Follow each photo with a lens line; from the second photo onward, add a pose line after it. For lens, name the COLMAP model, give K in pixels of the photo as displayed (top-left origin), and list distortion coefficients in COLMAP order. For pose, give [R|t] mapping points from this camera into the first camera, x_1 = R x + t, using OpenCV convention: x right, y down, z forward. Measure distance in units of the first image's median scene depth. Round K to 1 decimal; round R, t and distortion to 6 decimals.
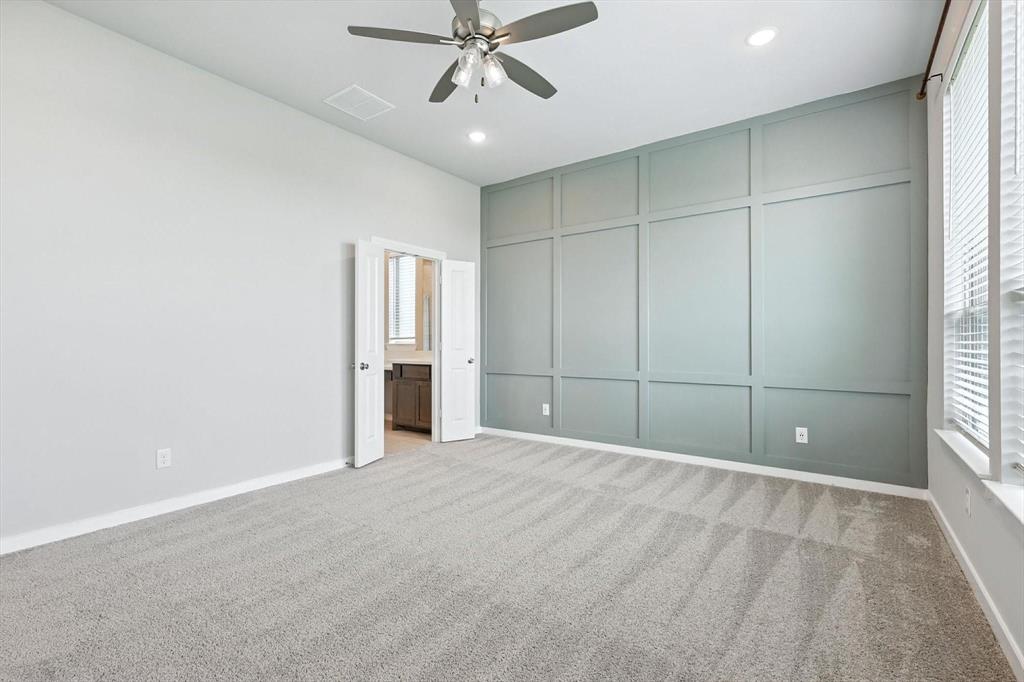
lens RADIAL K [[459.9, 0, 525.5], [0, 459.9, 339.9], [0, 0, 1]] dist [0.002096, 0.000091]
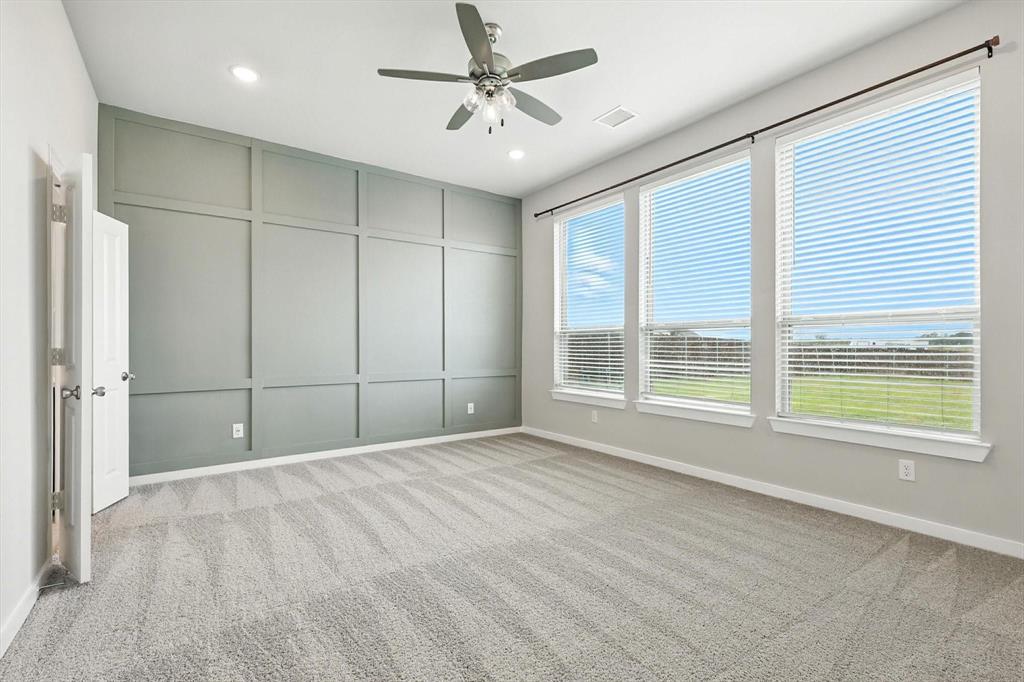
lens RADIAL K [[452.5, 0, 514.4], [0, 452.5, 341.8], [0, 0, 1]] dist [0.007836, 0.000089]
pose [[0.335287, 0.006767, 0.942092, -0.741230], [0.000078, 0.999974, -0.007210, 0.001018], [-0.942116, 0.002490, 0.335278, 0.372450]]
